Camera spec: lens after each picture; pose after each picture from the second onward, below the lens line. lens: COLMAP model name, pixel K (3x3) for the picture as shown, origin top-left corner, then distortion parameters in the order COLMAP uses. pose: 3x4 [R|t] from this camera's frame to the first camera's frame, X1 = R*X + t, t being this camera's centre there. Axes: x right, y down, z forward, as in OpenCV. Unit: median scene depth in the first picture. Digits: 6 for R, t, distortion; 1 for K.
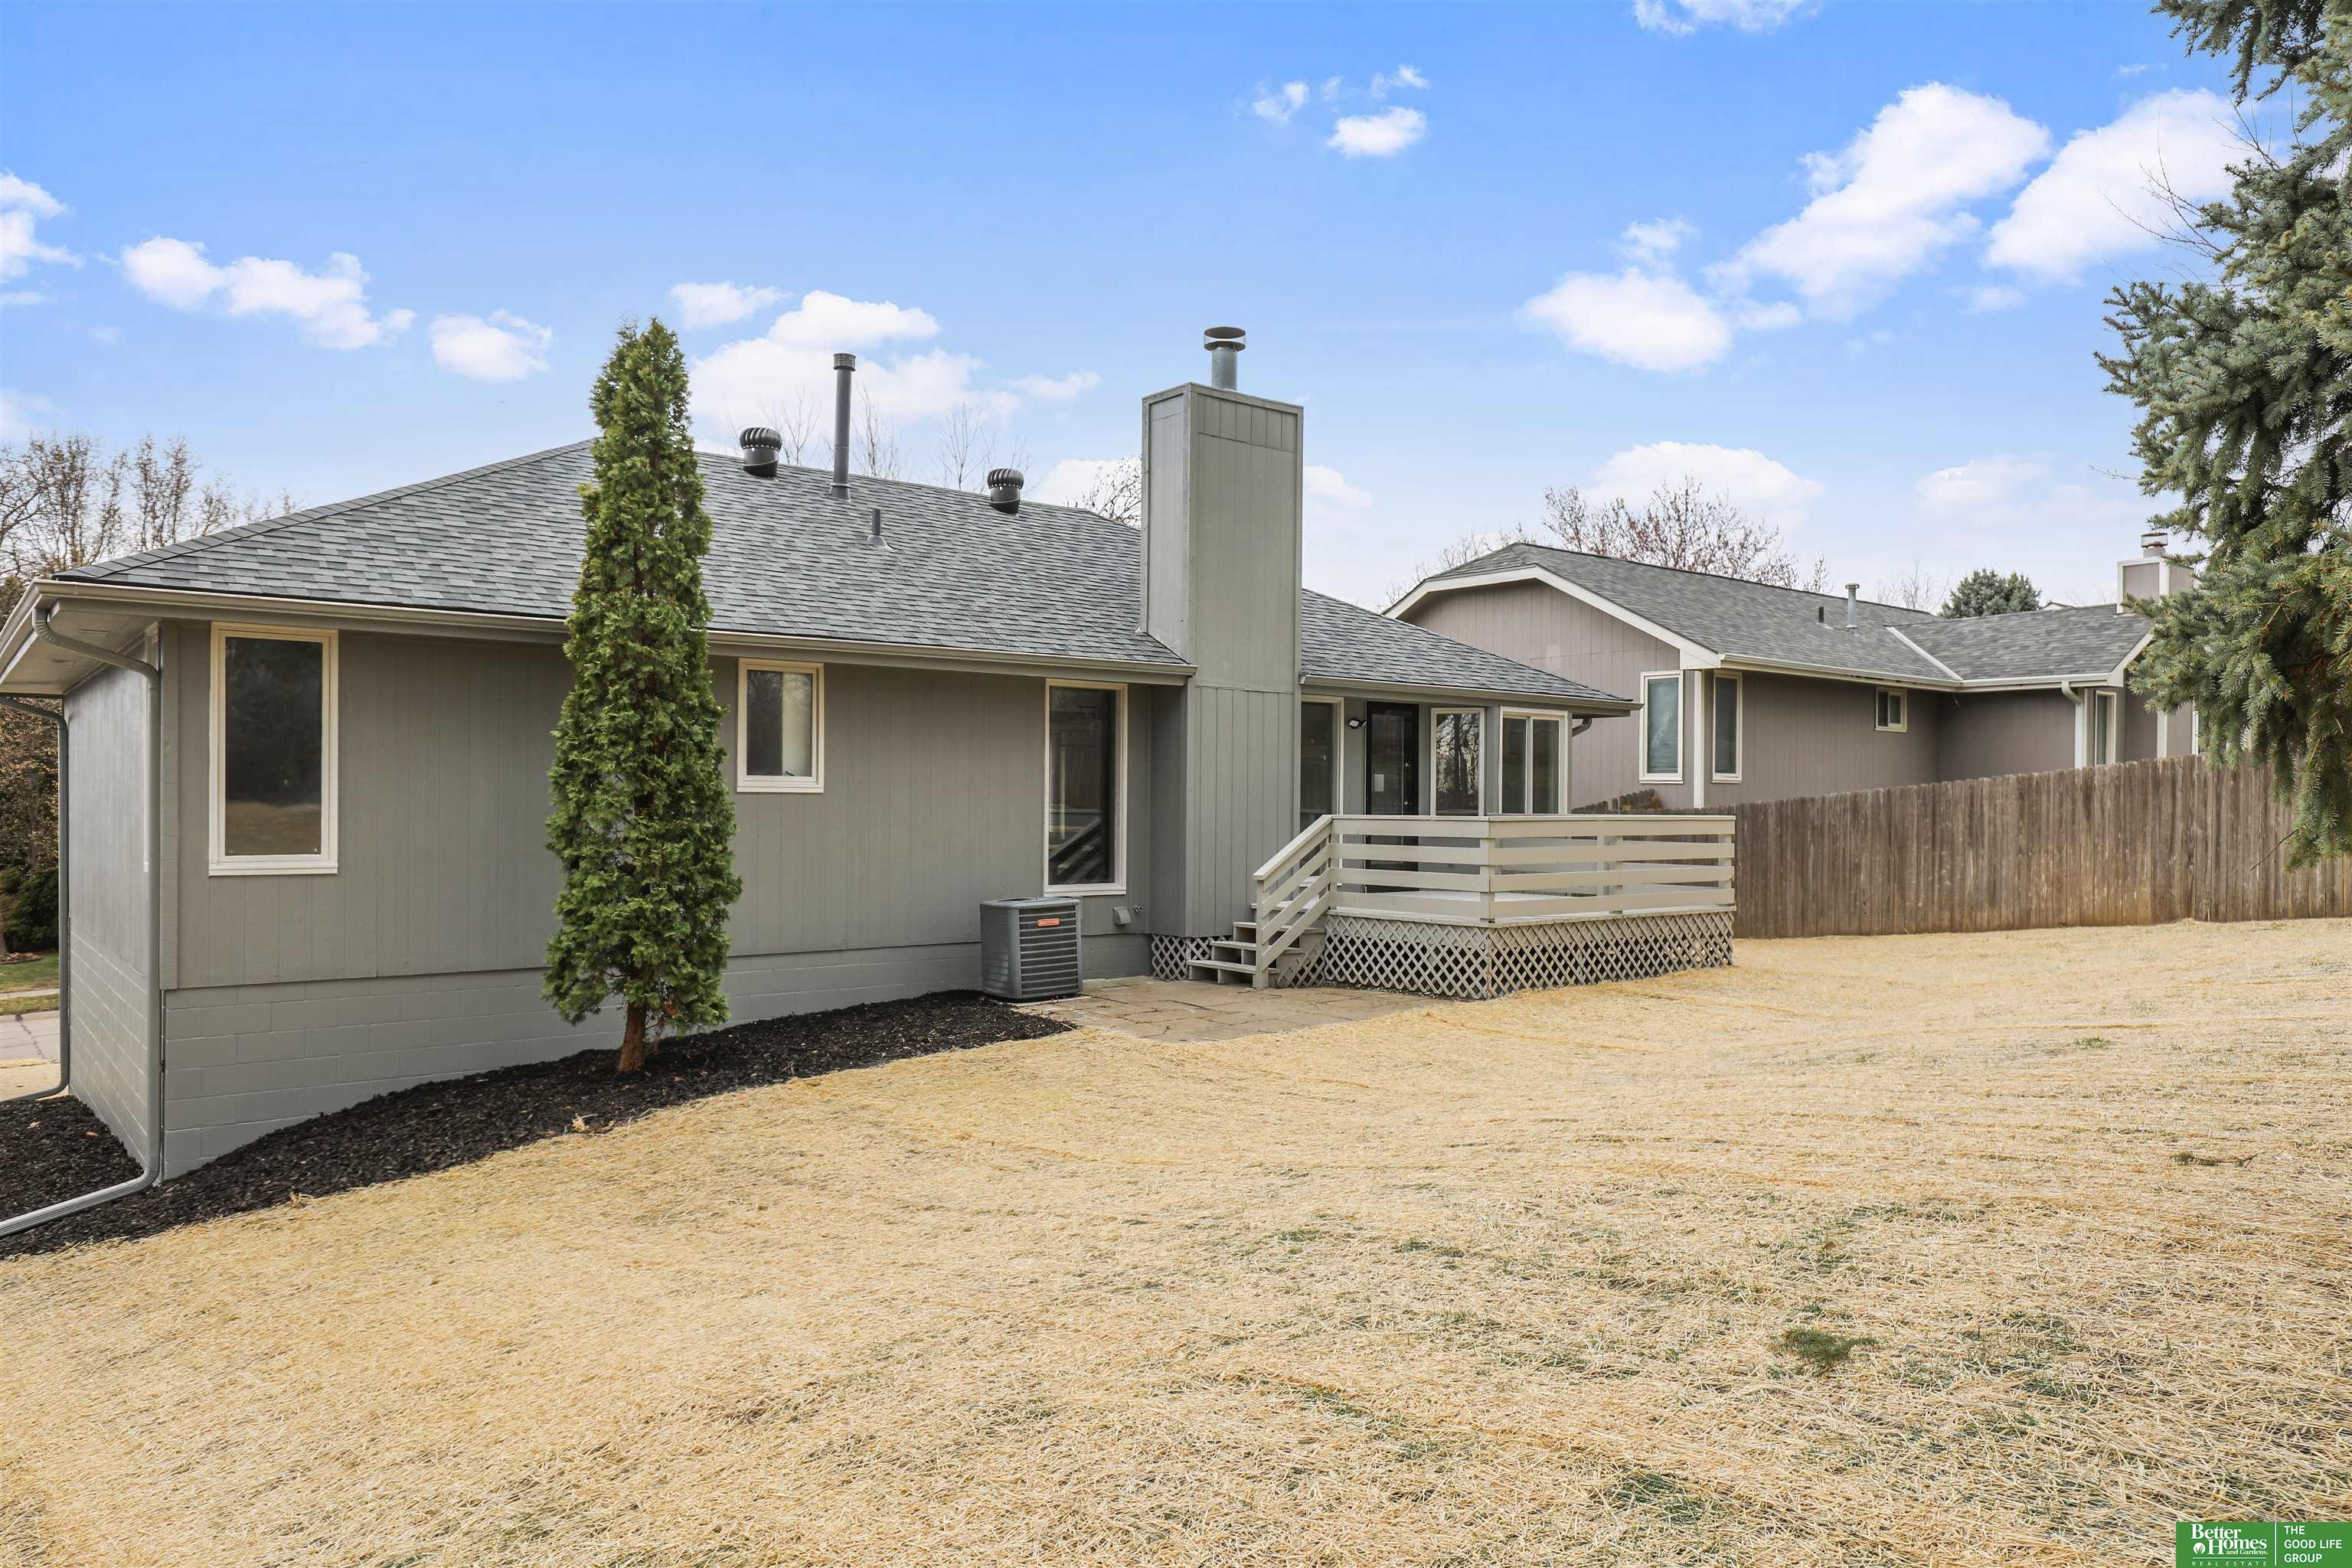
lens RADIAL K [[1645.4, 0, 1176.0], [0, 1645.4, 784.0], [0, 0, 1]] dist [0.005277, 0.001459]
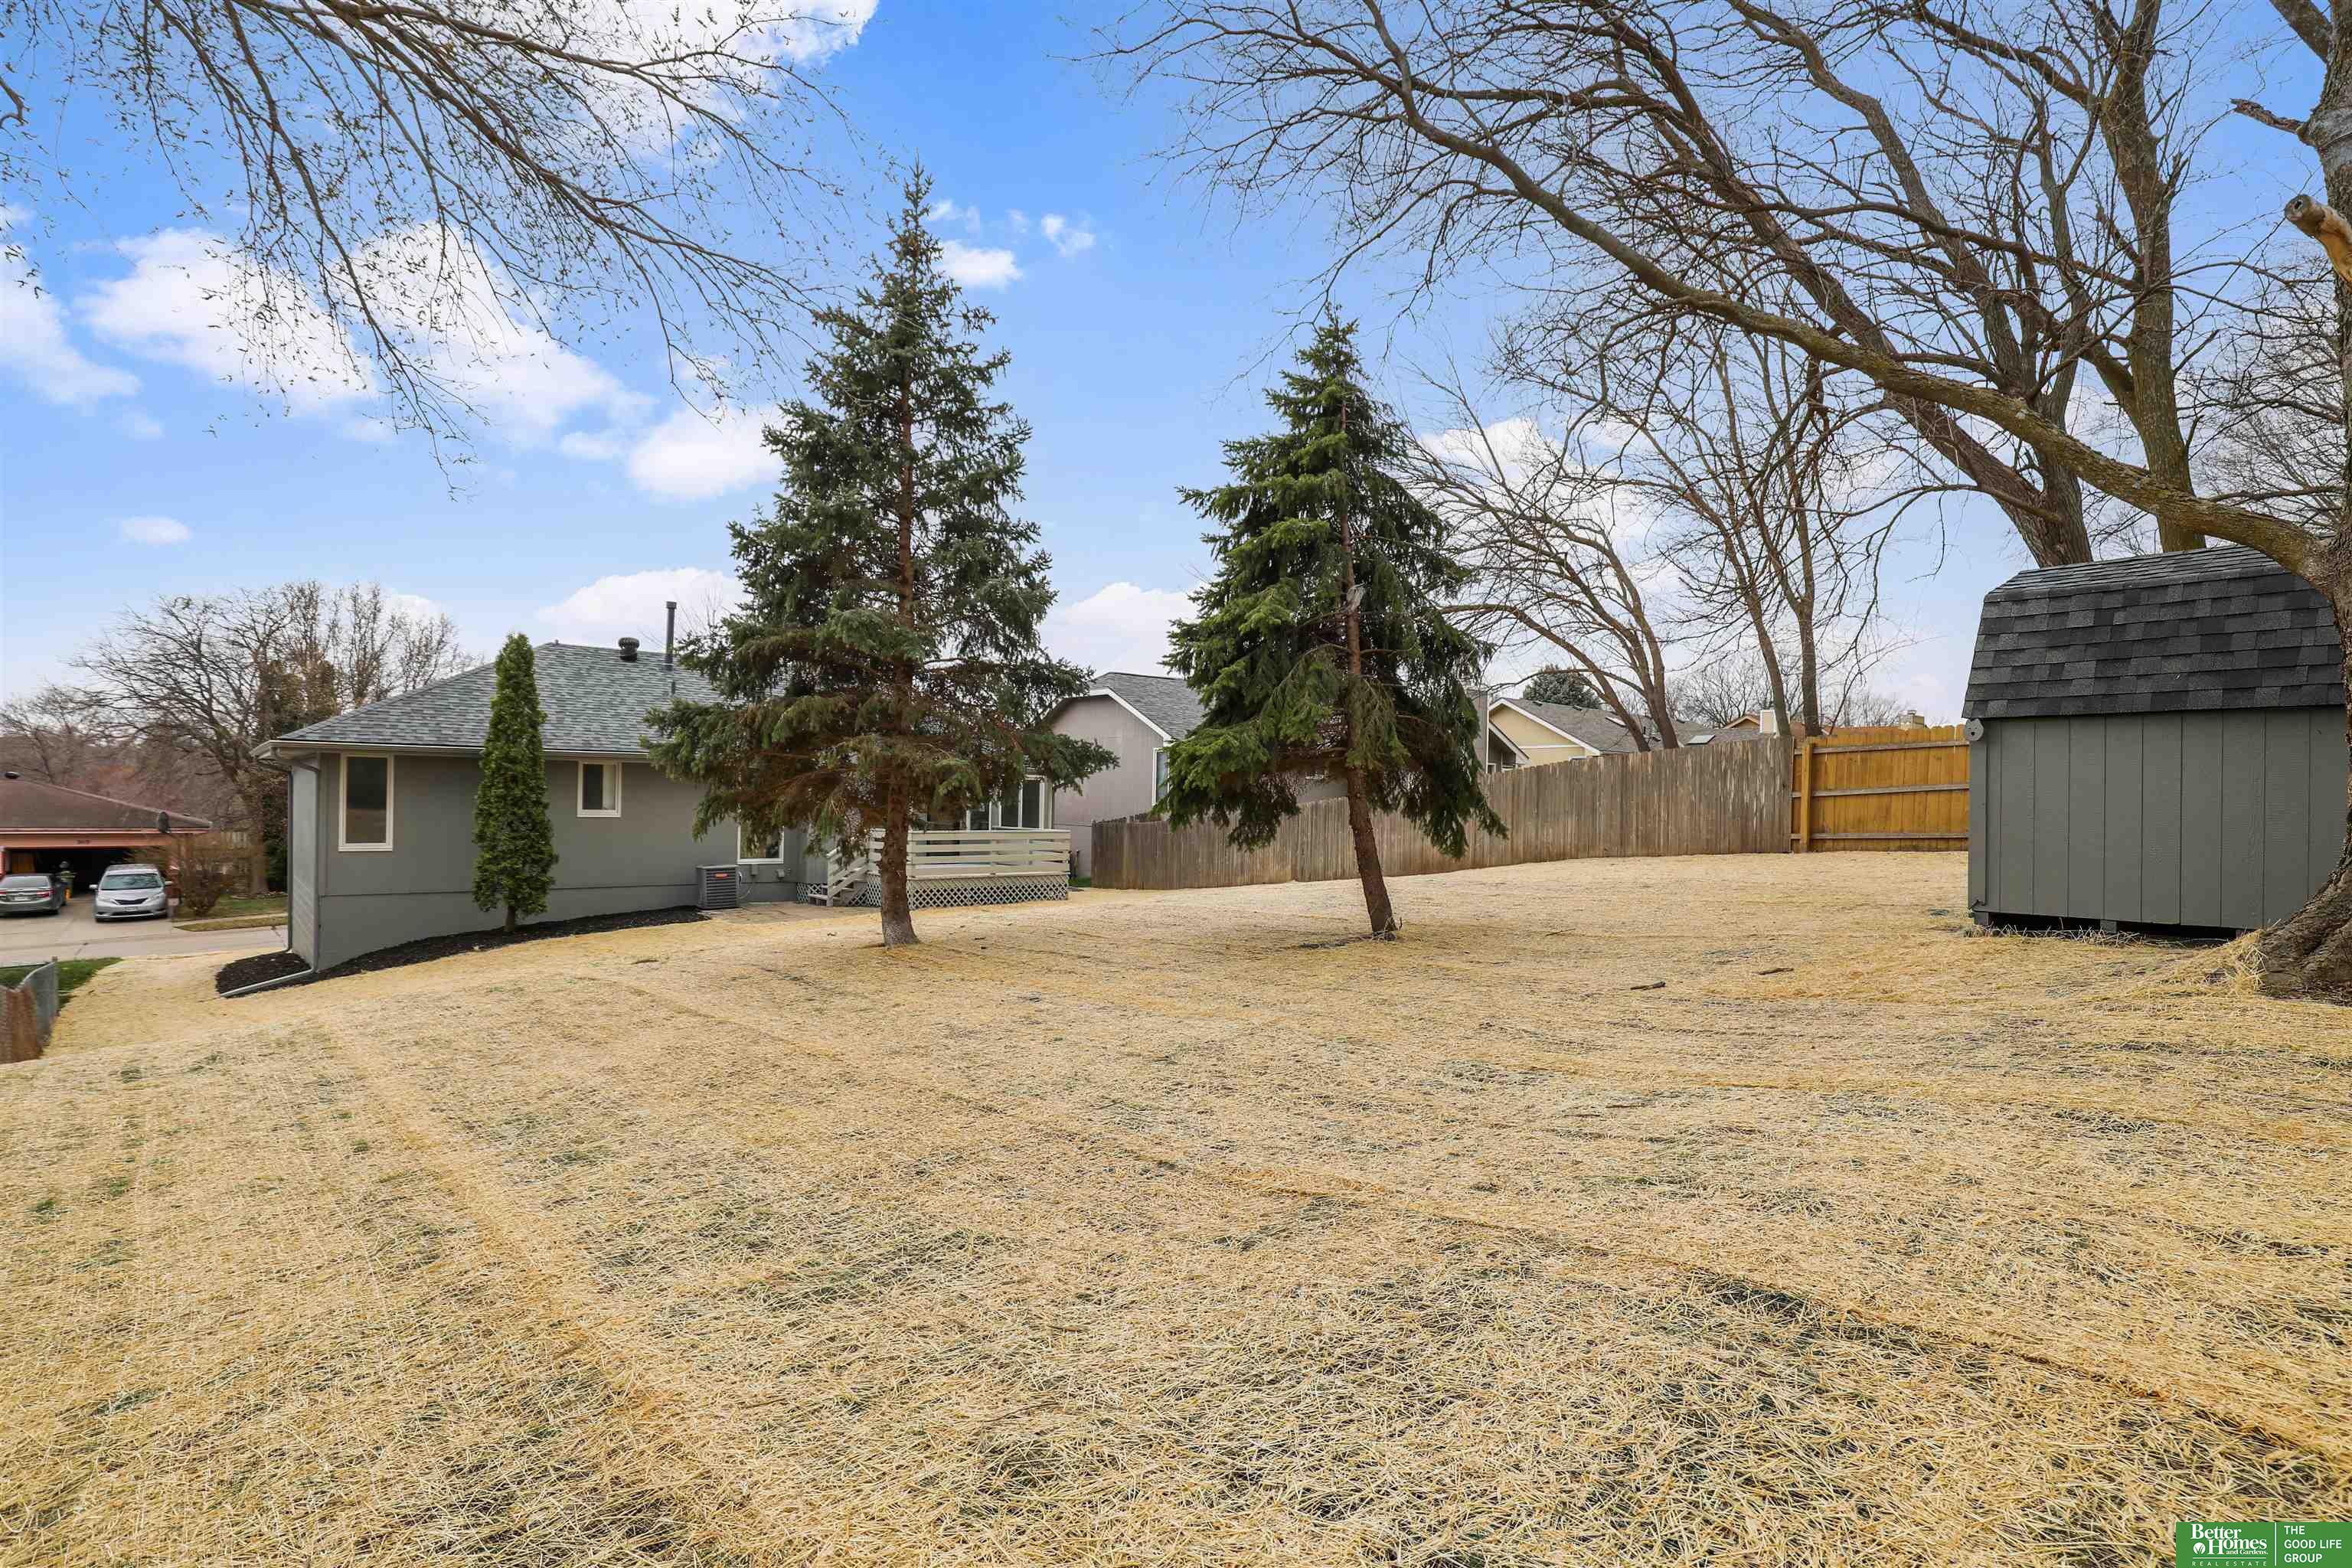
lens RADIAL K [[1229.0, 0, 1176.0], [0, 1229.0, 784.0], [0, 0, 1]] dist [-0.002678, -0.000621]
pose [[0.999778, 0.012463, 0.016976, 0.528315], [-0.012474, 0.999922, 0.000550, -0.051513], [-0.016968, -0.000762, 0.999856, -0.717651]]
